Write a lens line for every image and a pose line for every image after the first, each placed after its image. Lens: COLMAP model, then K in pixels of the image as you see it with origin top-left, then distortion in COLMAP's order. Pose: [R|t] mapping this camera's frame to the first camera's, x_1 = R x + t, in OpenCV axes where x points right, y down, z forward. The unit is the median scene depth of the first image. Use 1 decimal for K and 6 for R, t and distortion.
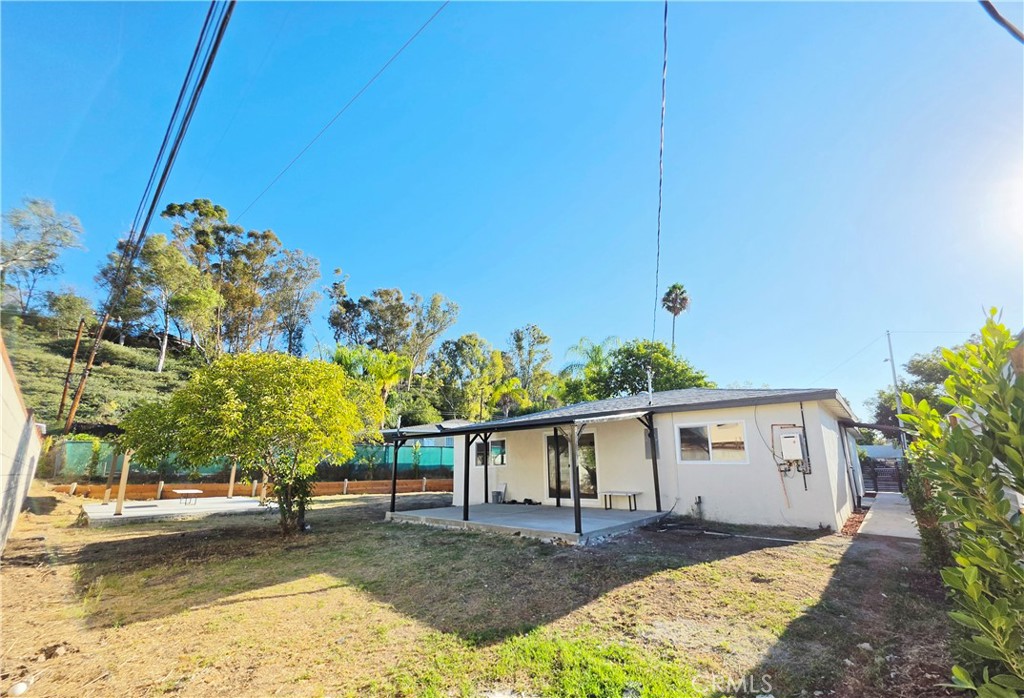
lens RADIAL K [[409.8, 0, 515.3], [0, 409.8, 385.5], [0, 0, 1]] dist [-0.002208, 0.000702]
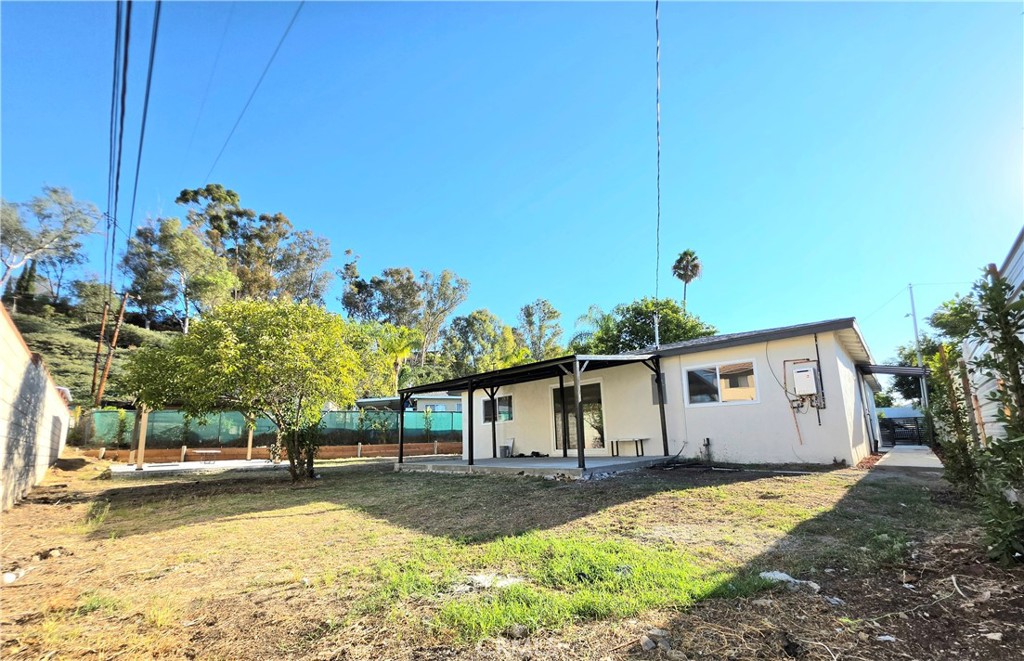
lens RADIAL K [[402.9, 0, 512.9], [0, 402.9, 383.8], [0, 0, 1]] dist [0.000005, -0.000487]
pose [[0.999039, -0.023133, -0.037232, 0.015632], [0.024992, 0.998422, 0.050279, 0.055841], [0.036010, -0.051161, 0.998041, 0.019856]]
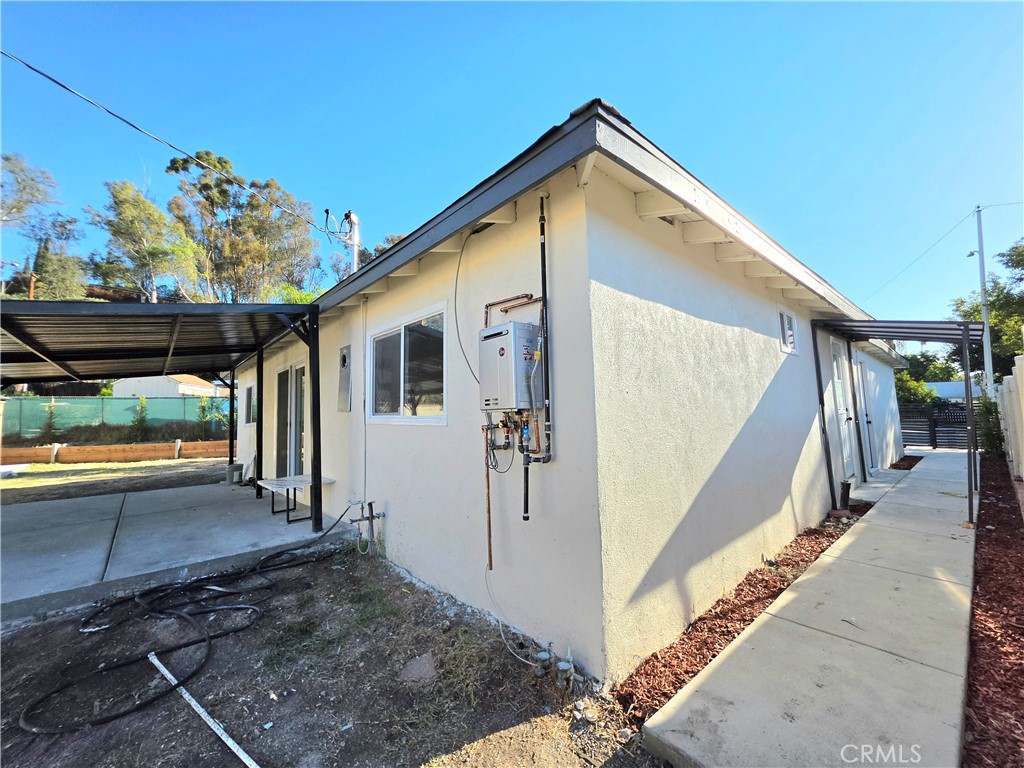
lens RADIAL K [[404.6, 0, 512.0], [0, 404.6, 384.0], [0, 0, 1]] dist [0.000622, 0.000021]
pose [[0.992555, -0.026821, -0.118810, 0.441323], [0.041060, 0.992036, 0.119073, 0.077815], [0.114670, -0.123065, 0.985751, 0.442875]]
